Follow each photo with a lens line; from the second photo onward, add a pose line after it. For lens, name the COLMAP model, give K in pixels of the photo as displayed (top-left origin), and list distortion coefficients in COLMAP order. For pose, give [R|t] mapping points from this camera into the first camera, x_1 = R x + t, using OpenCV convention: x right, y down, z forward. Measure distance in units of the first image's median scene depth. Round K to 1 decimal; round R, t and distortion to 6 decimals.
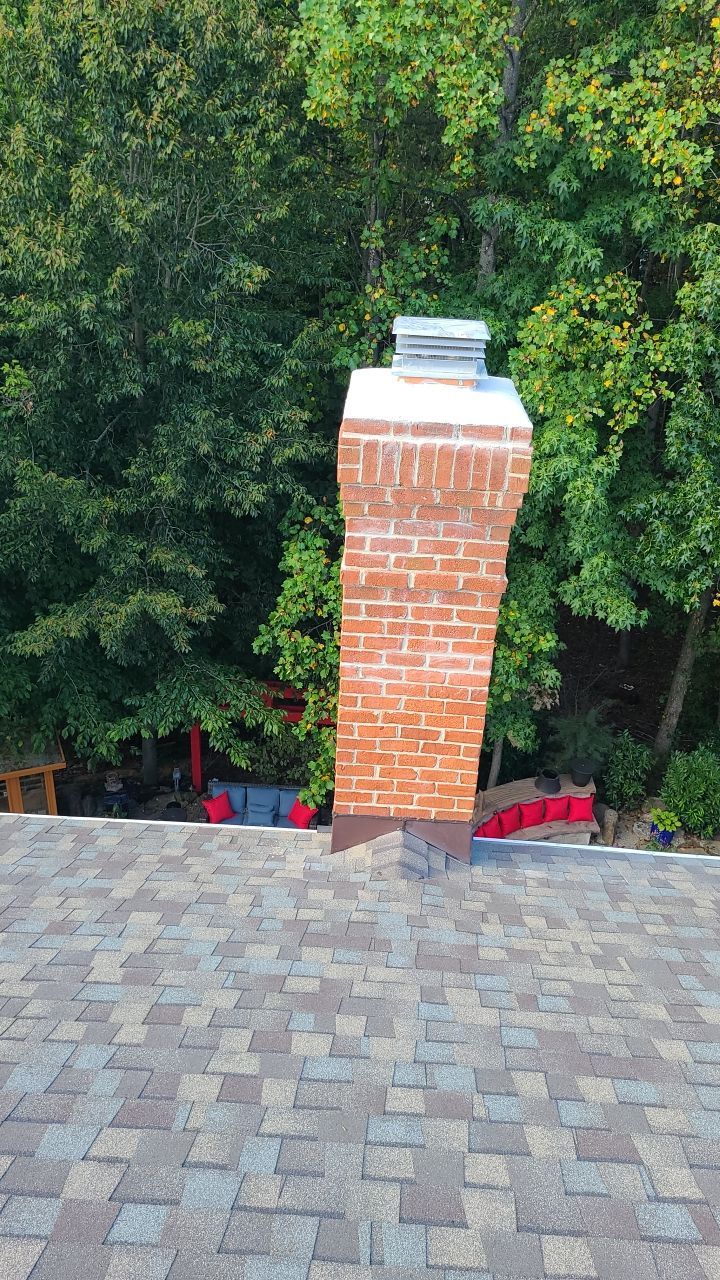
lens RADIAL K [[968.4, 0, 368.2], [0, 968.4, 646.8], [0, 0, 1]] dist [0.054297, -0.026675]
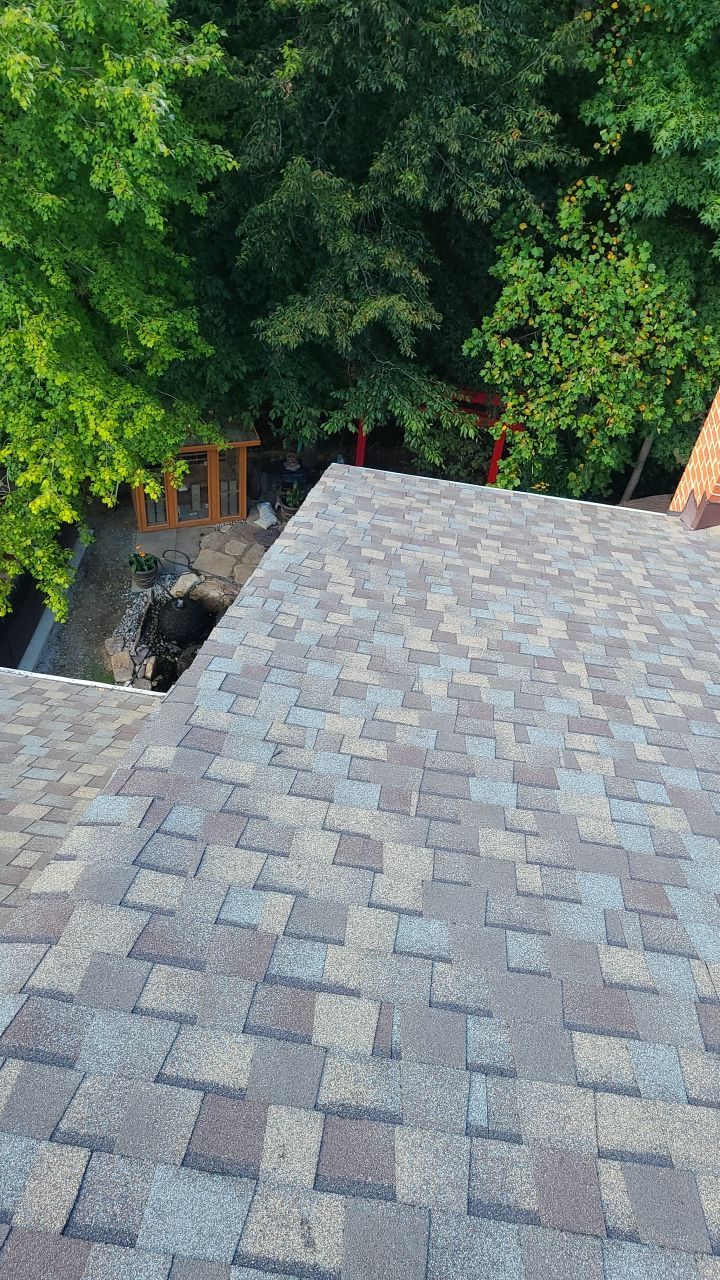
lens RADIAL K [[968.4, 0, 375.8], [0, 968.4, 630.6], [0, 0, 1]] dist [0.054297, -0.026675]
pose [[0.995062, 0.097505, -0.018532, -0.183414], [-0.088196, 0.954322, 0.285466, -0.002258], [0.045520, -0.282423, 0.958210, -0.157140]]
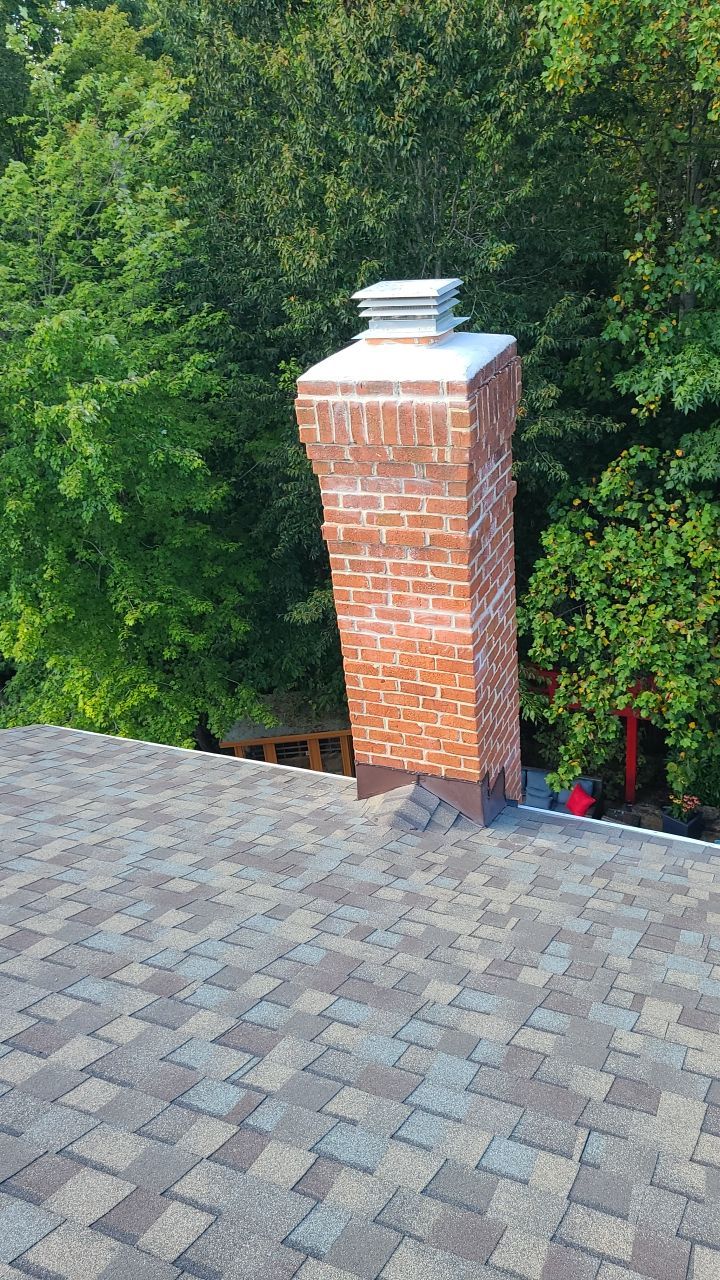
lens RADIAL K [[968.4, 0, 367.7], [0, 968.4, 641.6], [0, 0, 1]] dist [0.054297, -0.026675]
pose [[0.921985, 0.049618, -0.384033, 0.149945], [-0.048652, 0.998741, 0.012236, 0.011244], [0.384157, 0.007403, 0.923238, 0.012141]]
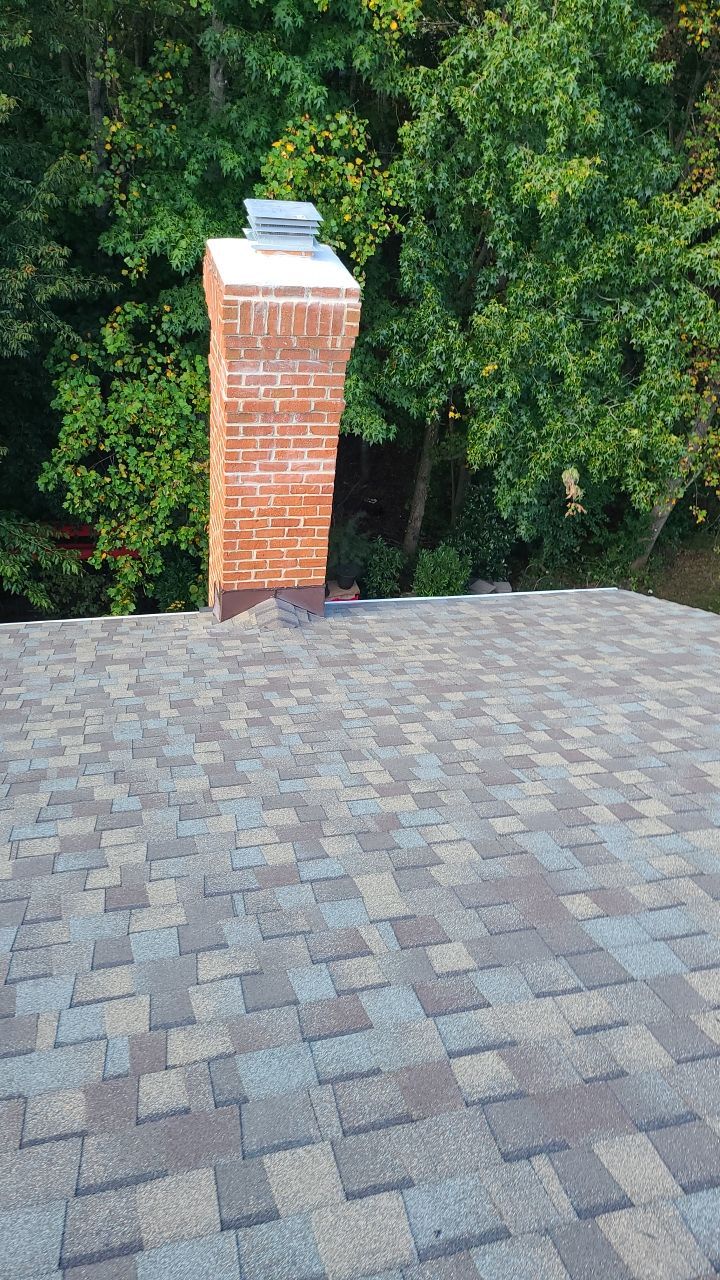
lens RADIAL K [[968.4, 0, 388.6], [0, 968.4, 620.6], [0, 0, 1]] dist [0.054297, -0.026675]
pose [[0.953099, -0.122556, 0.276736, -0.075778], [0.080639, 0.984124, 0.158105, 0.008579], [-0.291720, -0.128374, 0.947850, -0.128874]]
